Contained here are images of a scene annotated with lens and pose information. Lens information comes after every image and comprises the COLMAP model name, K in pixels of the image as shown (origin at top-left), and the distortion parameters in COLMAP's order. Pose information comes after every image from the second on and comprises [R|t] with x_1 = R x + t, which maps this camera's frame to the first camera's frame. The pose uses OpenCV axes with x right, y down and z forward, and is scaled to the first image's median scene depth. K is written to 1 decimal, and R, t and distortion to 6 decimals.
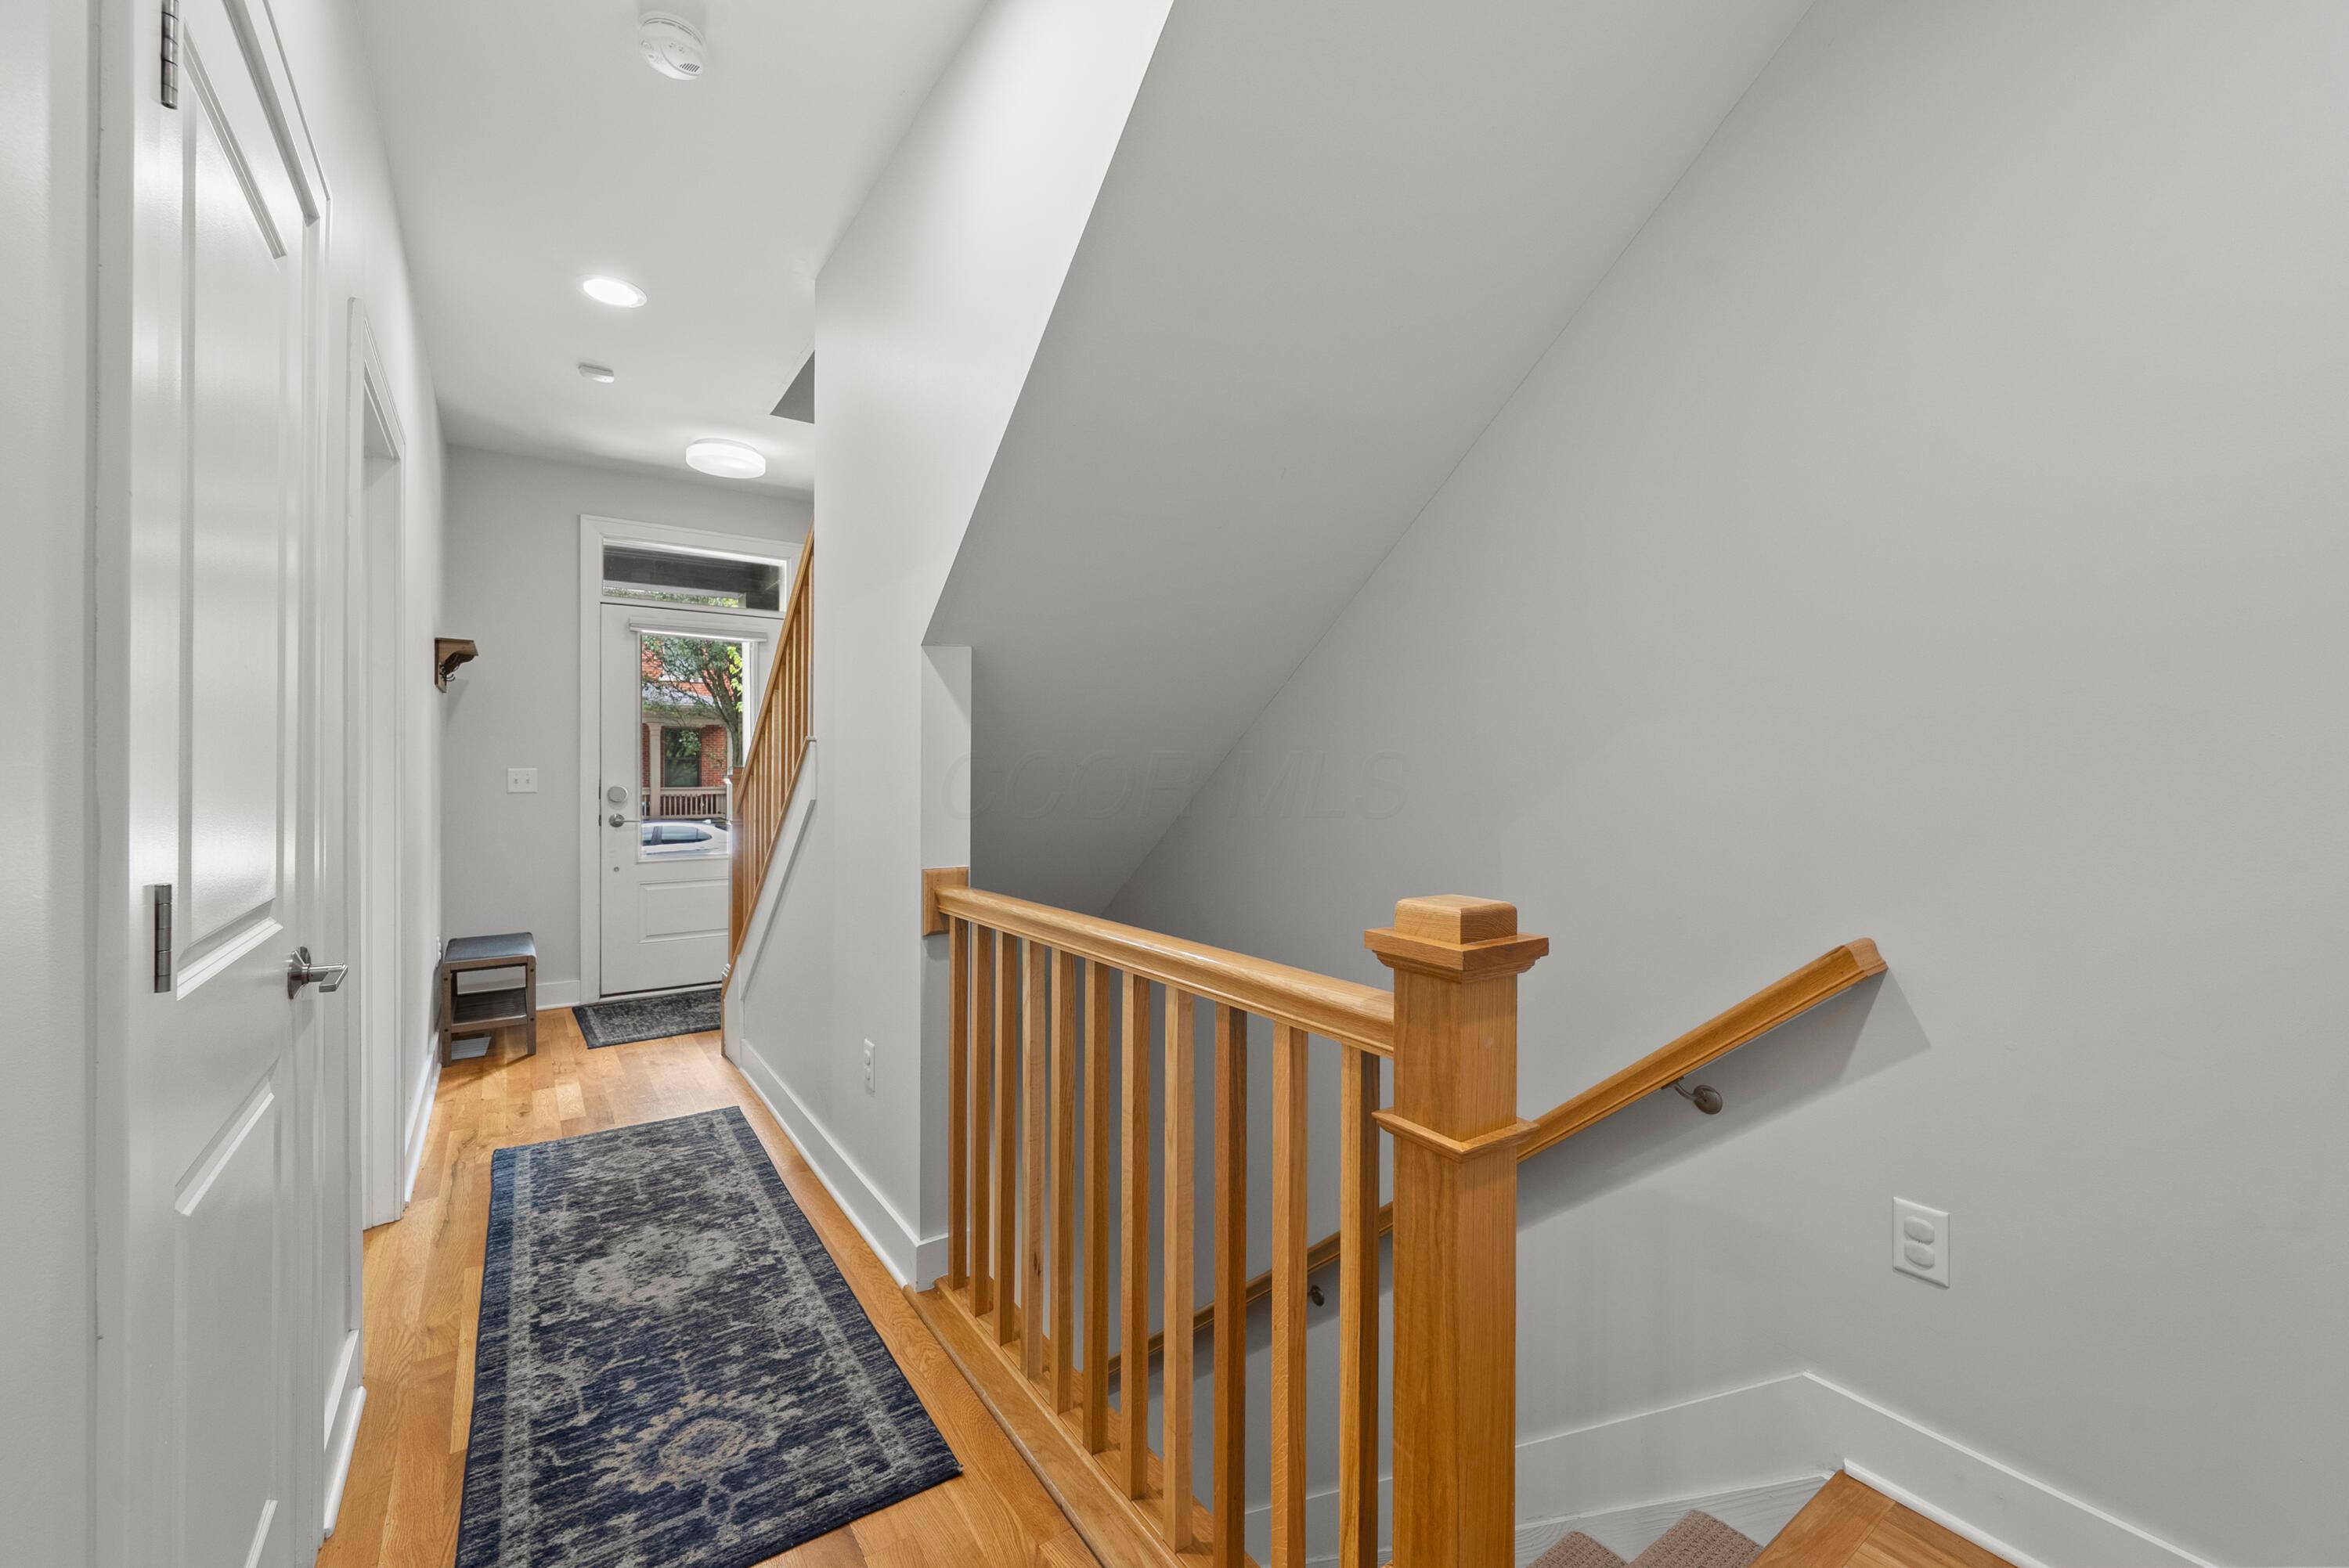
lens RADIAL K [[939.8, 0, 1174.5], [0, 939.8, 784.0], [0, 0, 1]] dist [-0.000395, -0.000003]
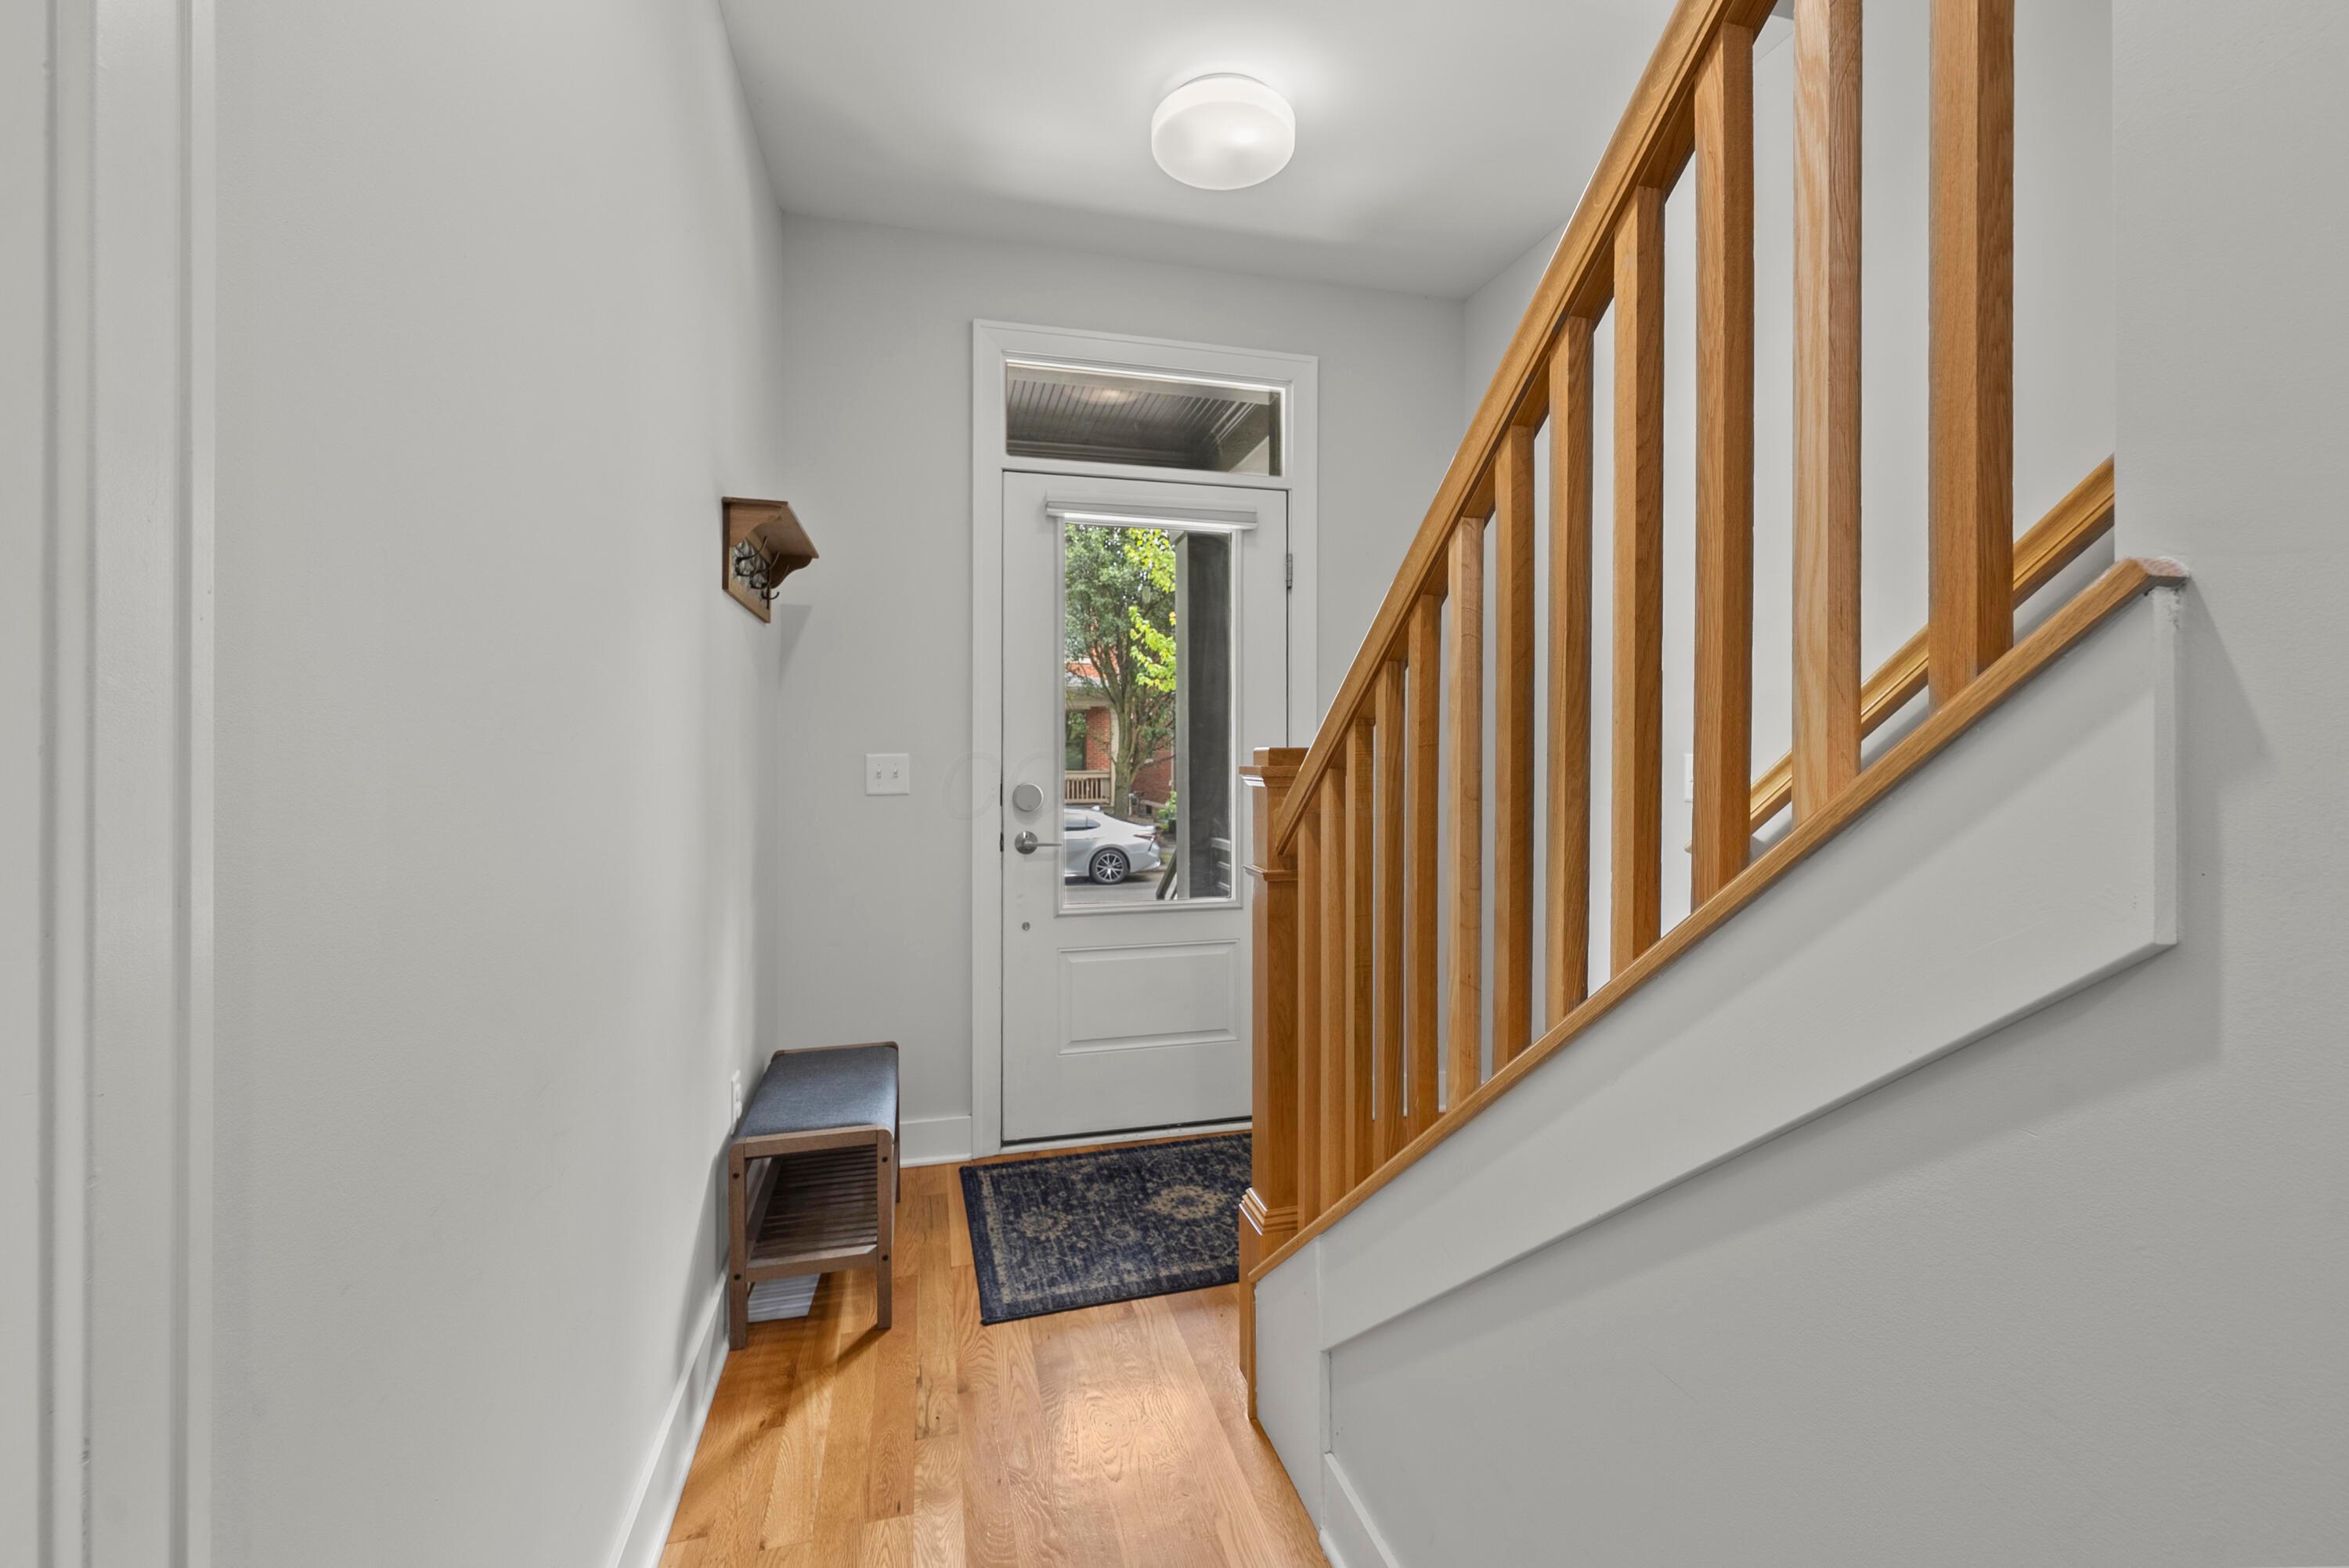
lens RADIAL K [[968.5, 0, 1174.5], [0, 968.5, 784.0], [0, 0, 1]] dist [0.001081, 0.000057]
pose [[0.933484, 0.010960, -0.358452, -0.310973], [-0.004731, 0.999822, 0.018250, -0.009396], [0.358589, -0.015341, 0.933370, 0.501982]]
